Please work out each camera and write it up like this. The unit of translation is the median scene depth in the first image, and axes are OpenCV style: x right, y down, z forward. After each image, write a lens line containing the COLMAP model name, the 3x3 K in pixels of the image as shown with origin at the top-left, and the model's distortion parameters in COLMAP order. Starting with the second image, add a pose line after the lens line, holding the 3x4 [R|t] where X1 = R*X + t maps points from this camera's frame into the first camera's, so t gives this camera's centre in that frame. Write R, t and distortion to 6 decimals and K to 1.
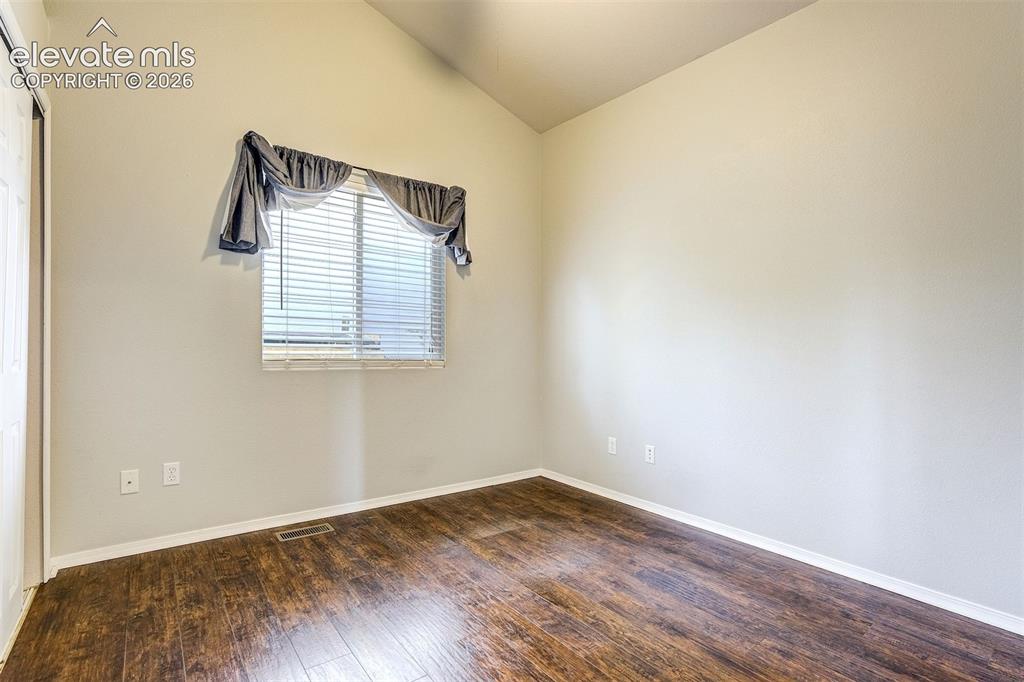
lens RADIAL K [[474.6, 0, 510.2], [0, 474.6, 339.8], [0, 0, 1]] dist [-0.030269, 0.008684]
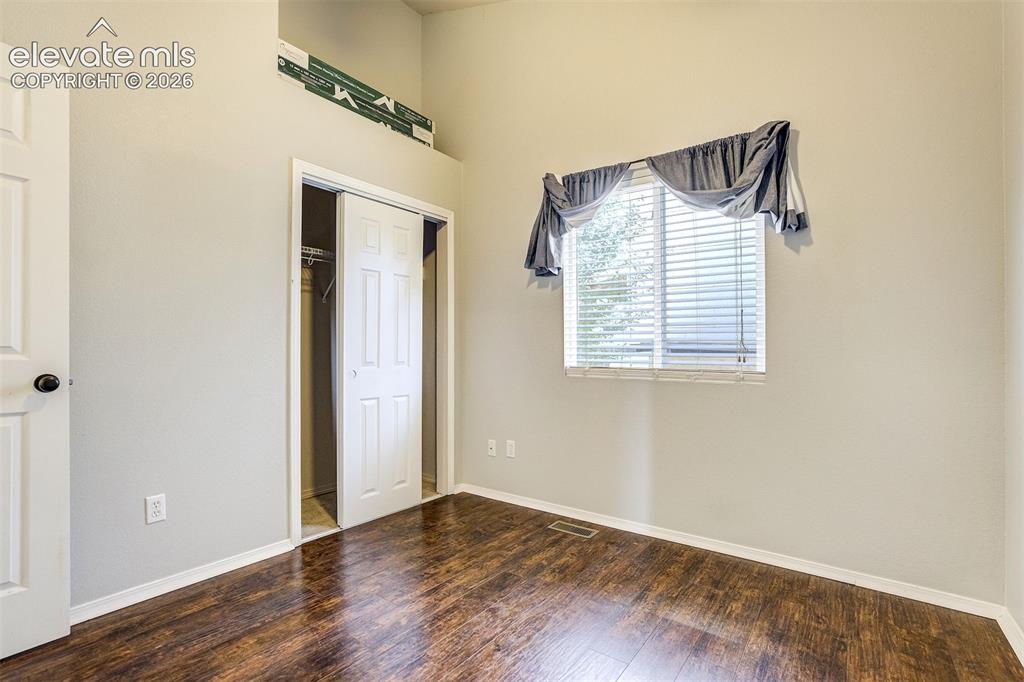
lens RADIAL K [[474.6, 0, 507.1], [0, 474.6, 349.1], [0, 0, 1]] dist [-0.030269, 0.008684]
pose [[0.288226, -0.018343, -0.957387, 0.550730], [0.011891, 0.999808, -0.015576, 0.017170], [0.957488, -0.006895, 0.288389, 0.553410]]
